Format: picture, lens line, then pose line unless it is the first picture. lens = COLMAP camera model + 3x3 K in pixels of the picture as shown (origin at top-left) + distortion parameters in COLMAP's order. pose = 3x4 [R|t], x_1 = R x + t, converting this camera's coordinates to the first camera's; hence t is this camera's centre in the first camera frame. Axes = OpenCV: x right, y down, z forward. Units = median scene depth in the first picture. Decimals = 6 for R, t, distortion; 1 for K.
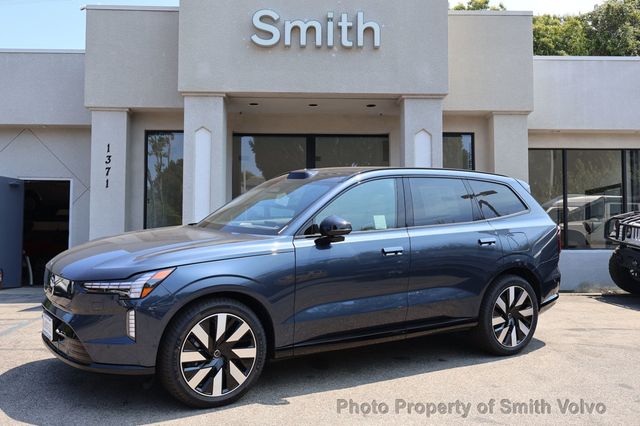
lens RADIAL K [[653.8, 0, 320.2], [0, 653.8, 214.0], [0, 0, 1]] dist [0.008729, 0.000000]
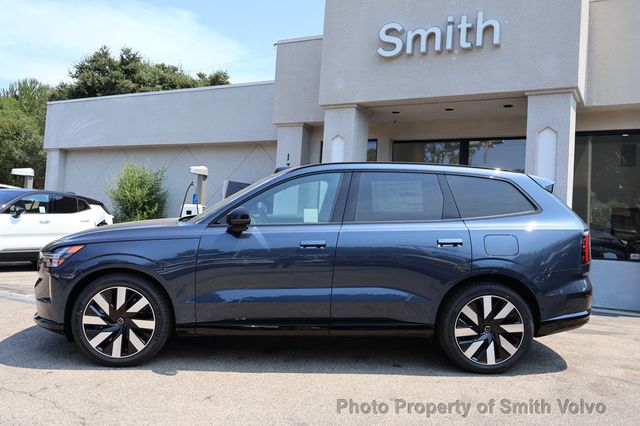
lens RADIAL K [[573.5, 0, 319.0], [0, 573.5, 213.5], [0, 0, 1]] dist [0.015072, -0.013209]
pose [[0.858425, 0.024864, -0.512337, 0.475020], [-0.031410, 0.999498, -0.004122, 0.010814], [0.511977, 0.019631, 0.858775, 0.214395]]
